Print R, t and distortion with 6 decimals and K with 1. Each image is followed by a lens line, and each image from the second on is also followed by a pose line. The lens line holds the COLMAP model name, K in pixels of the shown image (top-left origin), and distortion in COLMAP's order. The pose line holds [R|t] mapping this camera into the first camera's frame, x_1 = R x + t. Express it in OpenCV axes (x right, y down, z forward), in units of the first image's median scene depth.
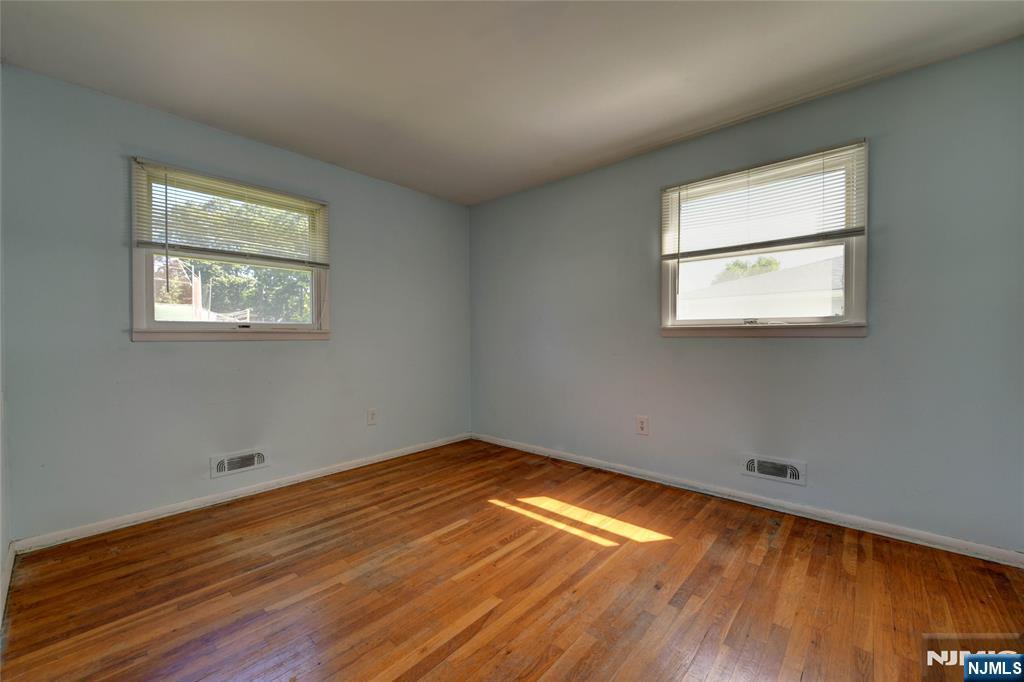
lens RADIAL K [[404.9, 0, 511.6], [0, 404.9, 340.7], [0, 0, 1]] dist [-0.009135, -0.000497]
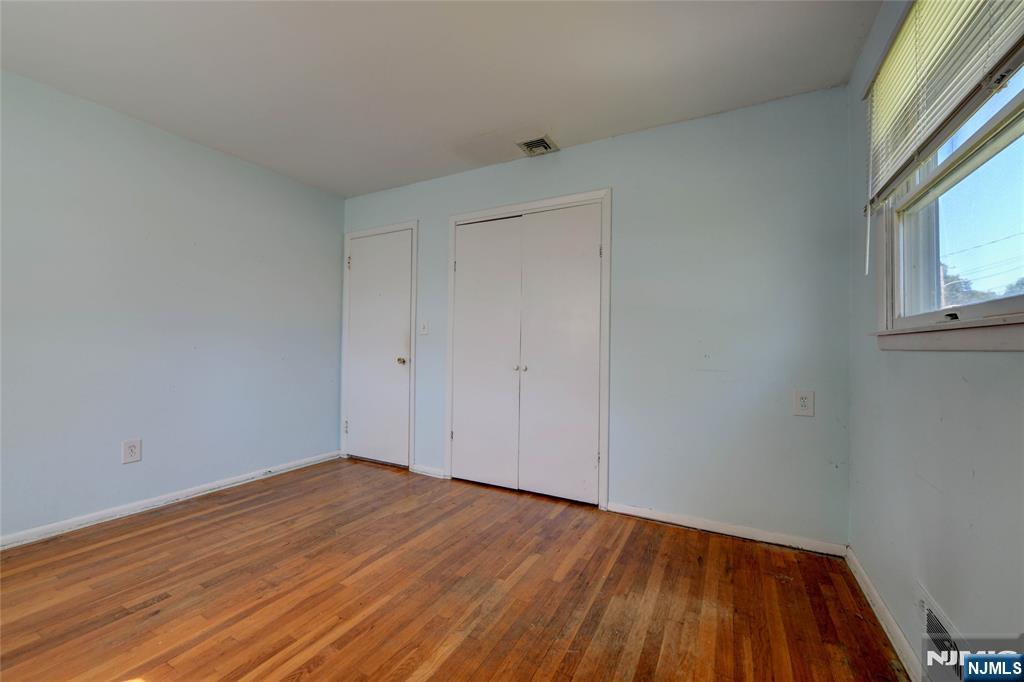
lens RADIAL K [[404.9, 0, 509.3], [0, 404.9, 342.6], [0, 0, 1]] dist [-0.009135, -0.000497]
pose [[-0.973602, -0.008113, -0.228110, -0.185351], [-0.008922, 0.999957, 0.002519, -0.006836], [0.228080, 0.004488, -0.973632, 1.863934]]
